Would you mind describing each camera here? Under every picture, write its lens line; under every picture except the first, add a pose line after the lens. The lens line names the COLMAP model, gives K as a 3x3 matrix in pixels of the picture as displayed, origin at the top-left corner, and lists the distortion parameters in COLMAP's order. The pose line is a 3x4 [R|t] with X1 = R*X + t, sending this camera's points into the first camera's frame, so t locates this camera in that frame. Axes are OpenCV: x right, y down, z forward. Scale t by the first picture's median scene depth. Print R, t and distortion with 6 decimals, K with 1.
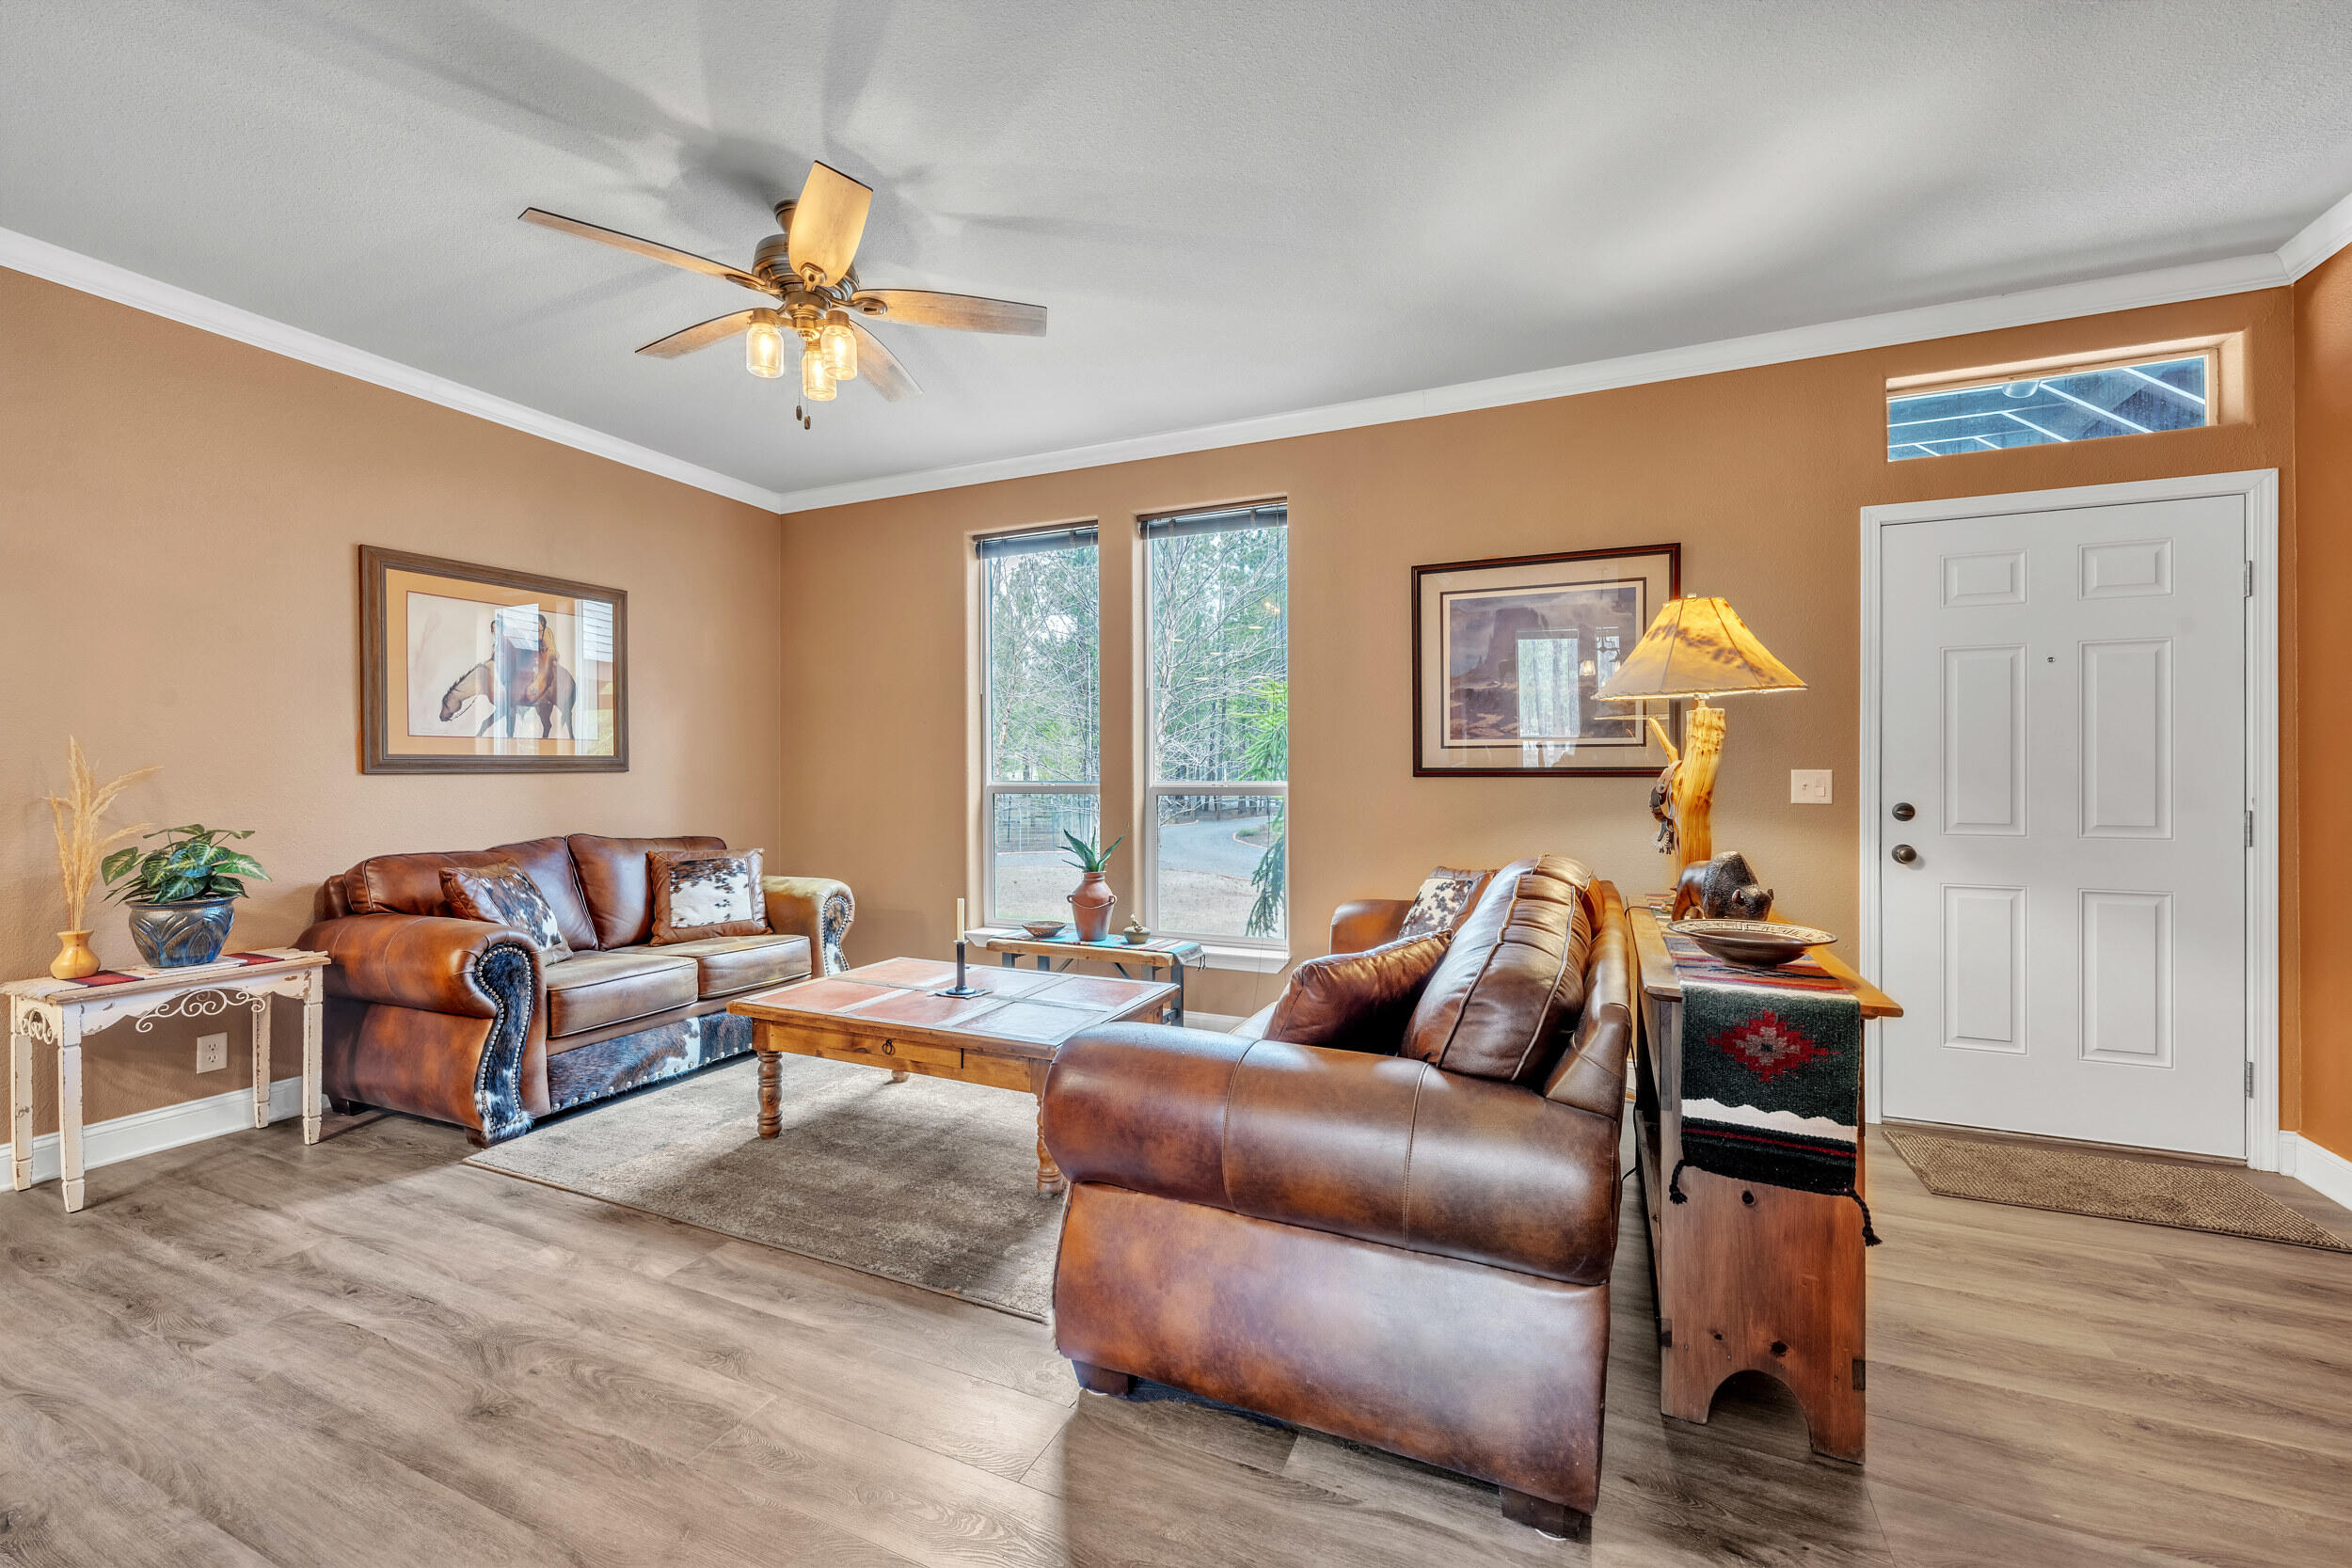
lens RADIAL K [[937.5, 0, 1176.0], [0, 937.5, 784.0], [0, 0, 1]] dist [-0.003356, -0.000230]
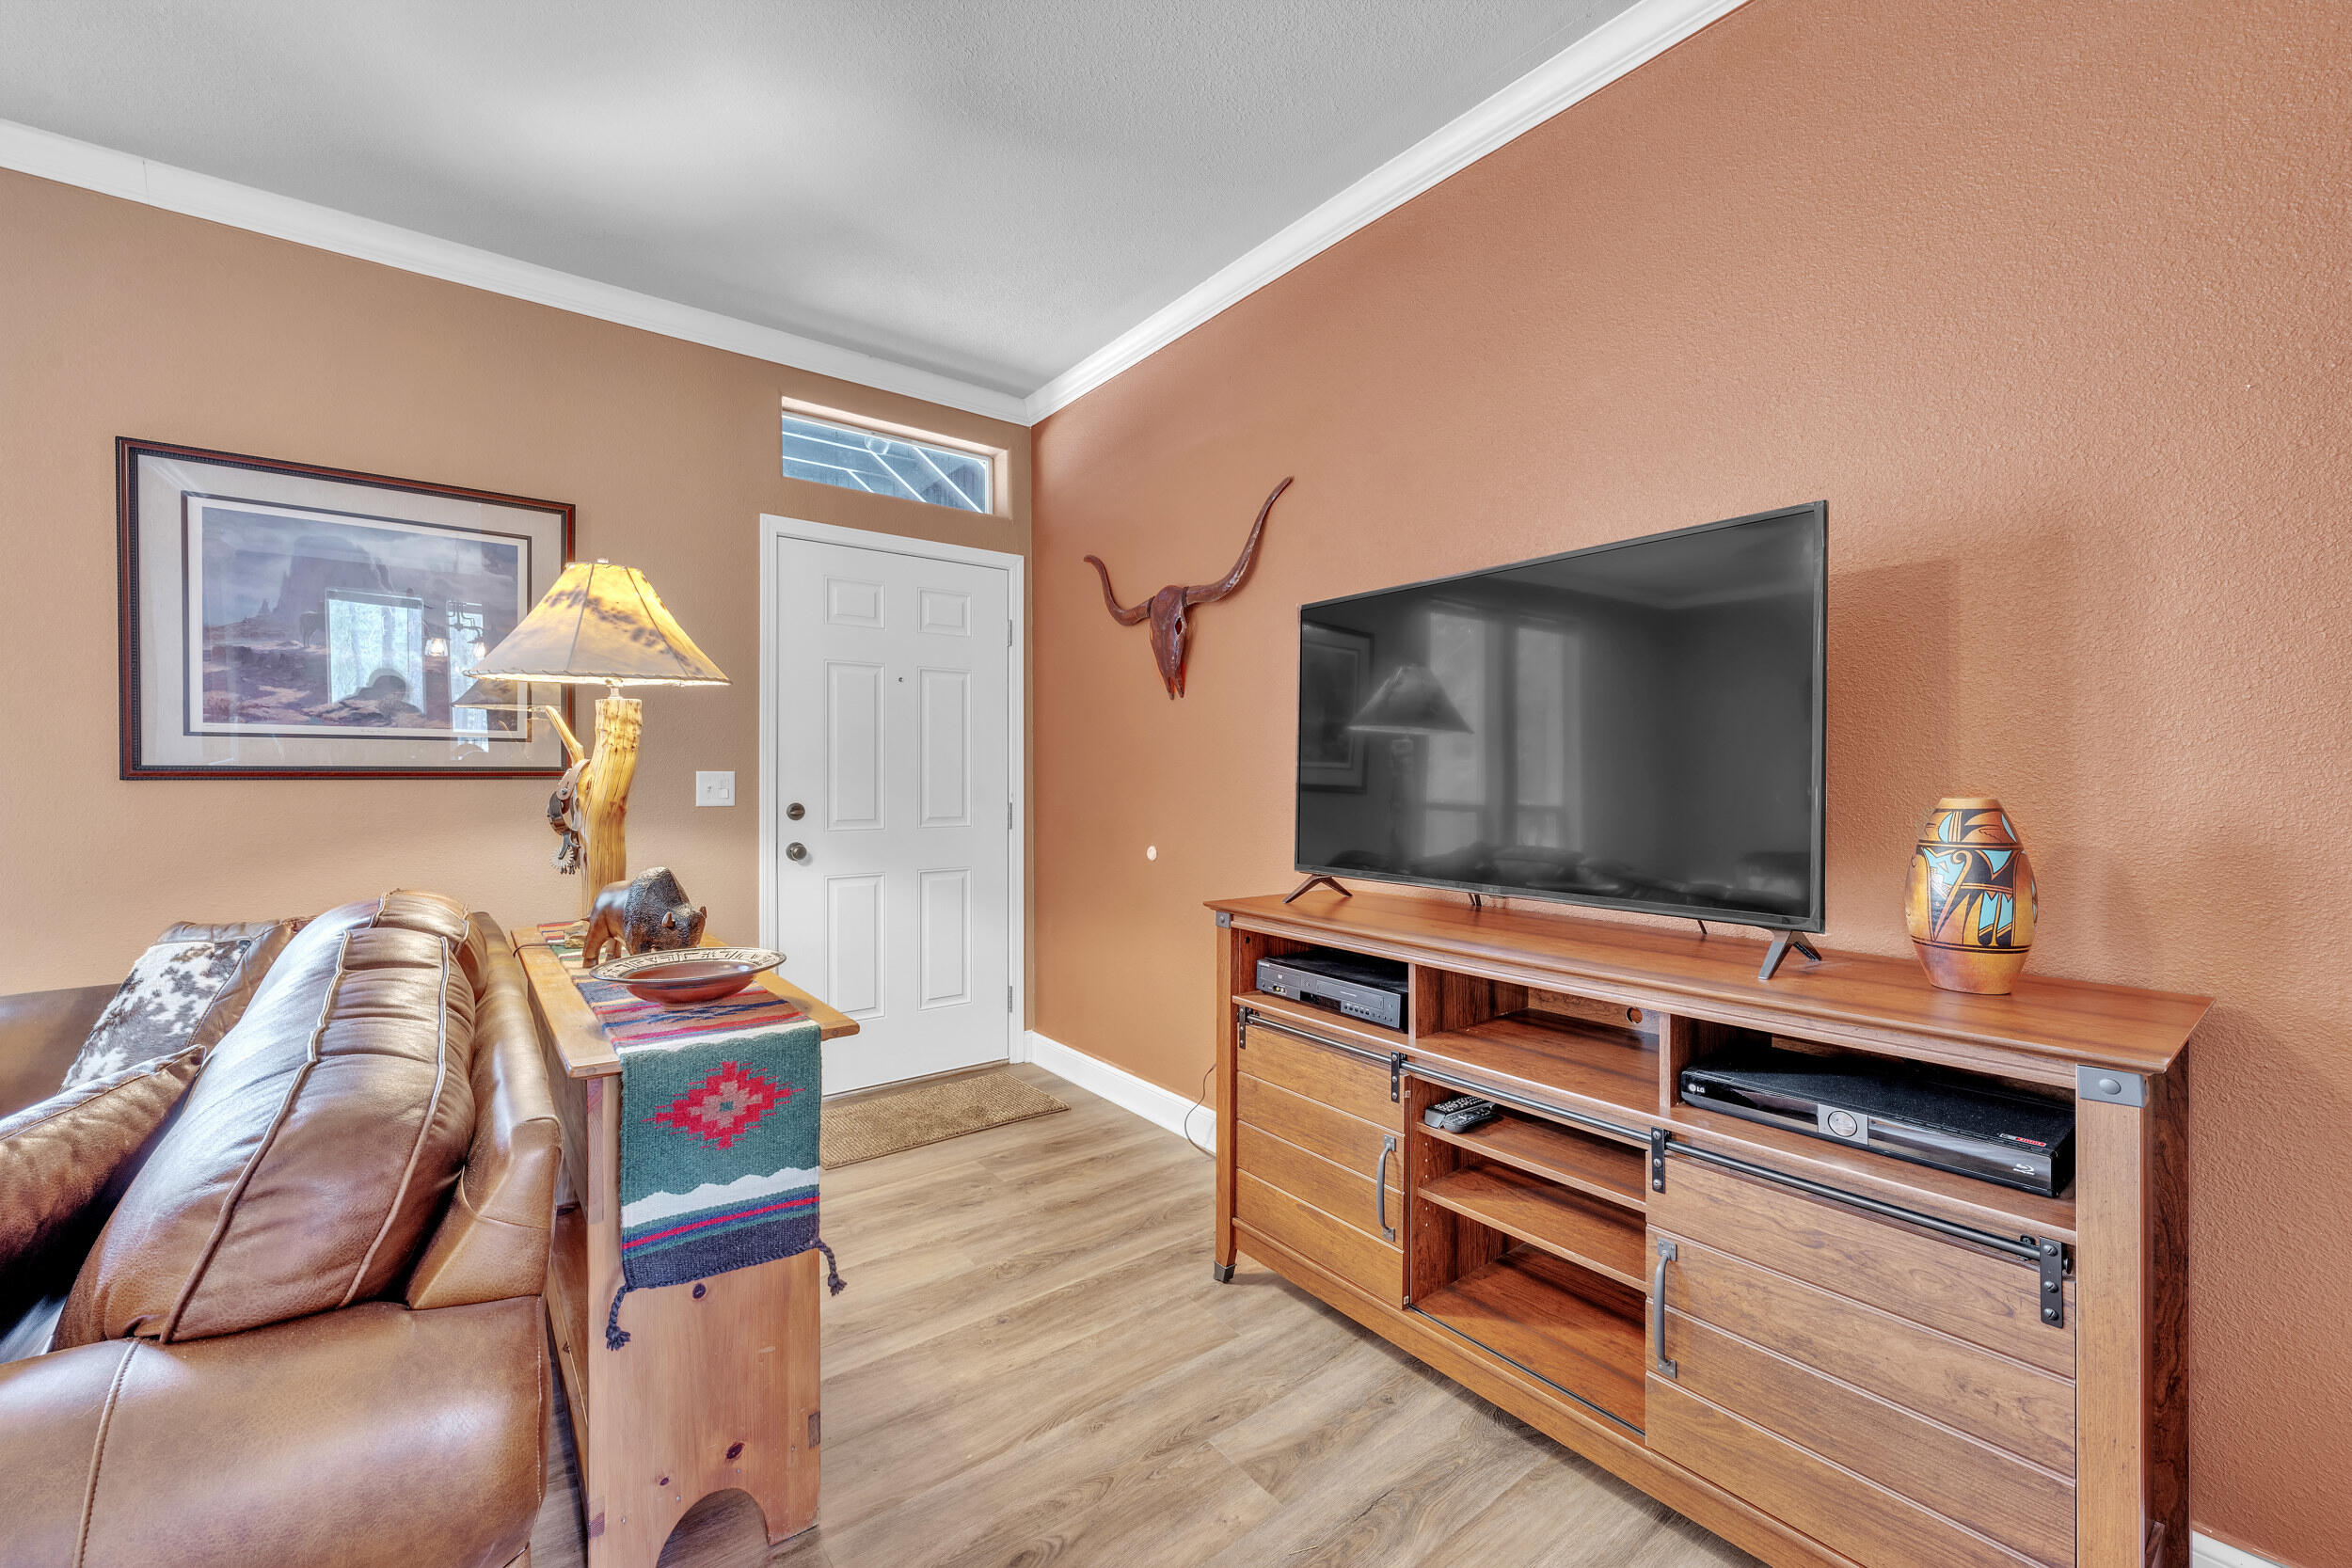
lens RADIAL K [[945.7, 0, 1176.7], [0, 945.7, 771.7], [0, 0, 1]] dist [-0.000458, 0.000345]
pose [[0.469188, 0.003927, 0.883090, 0.047127], [0.009293, 0.999913, -0.009384, -0.001616], [-0.883050, 0.012609, 0.469110, 0.151752]]
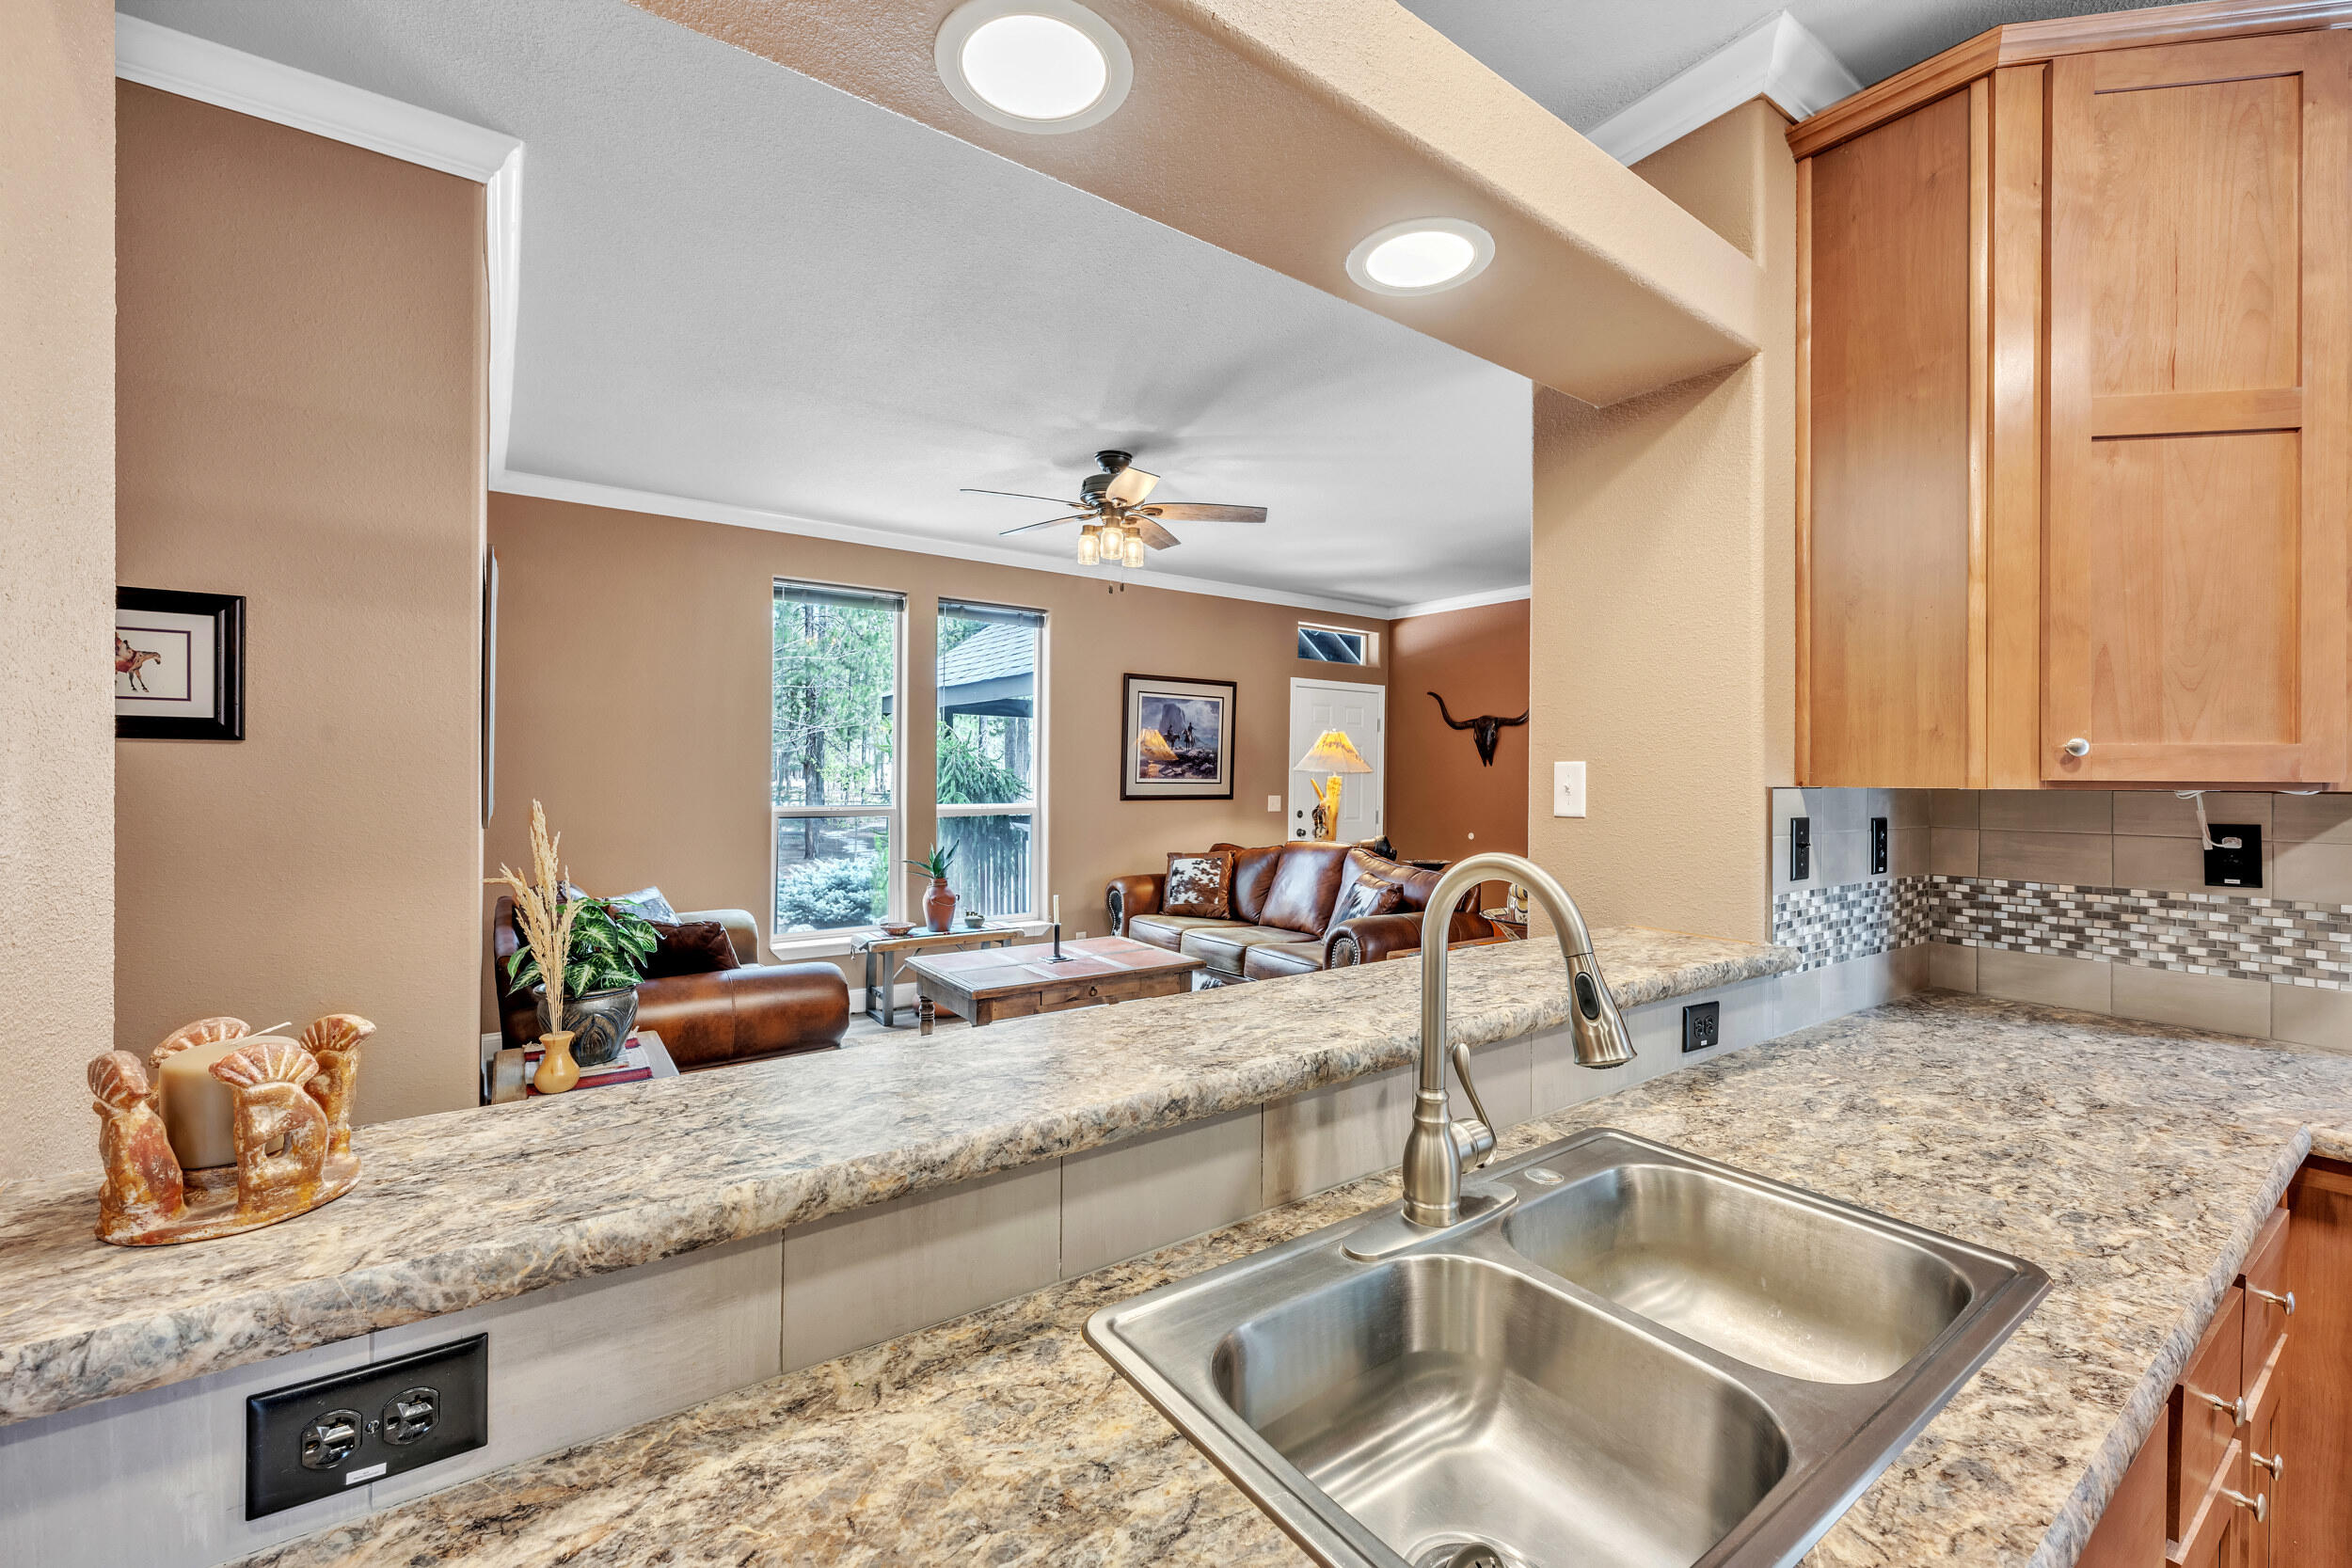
lens RADIAL K [[945.7, 0, 1176.7], [0, 945.7, 771.7], [0, 0, 1]] dist [-0.000458, 0.000345]
pose [[0.506965, 0.003739, 0.861959, -1.720009], [-0.005268, 0.999985, -0.001239, -0.087529], [-0.861951, -0.003913, 0.506977, 0.120521]]
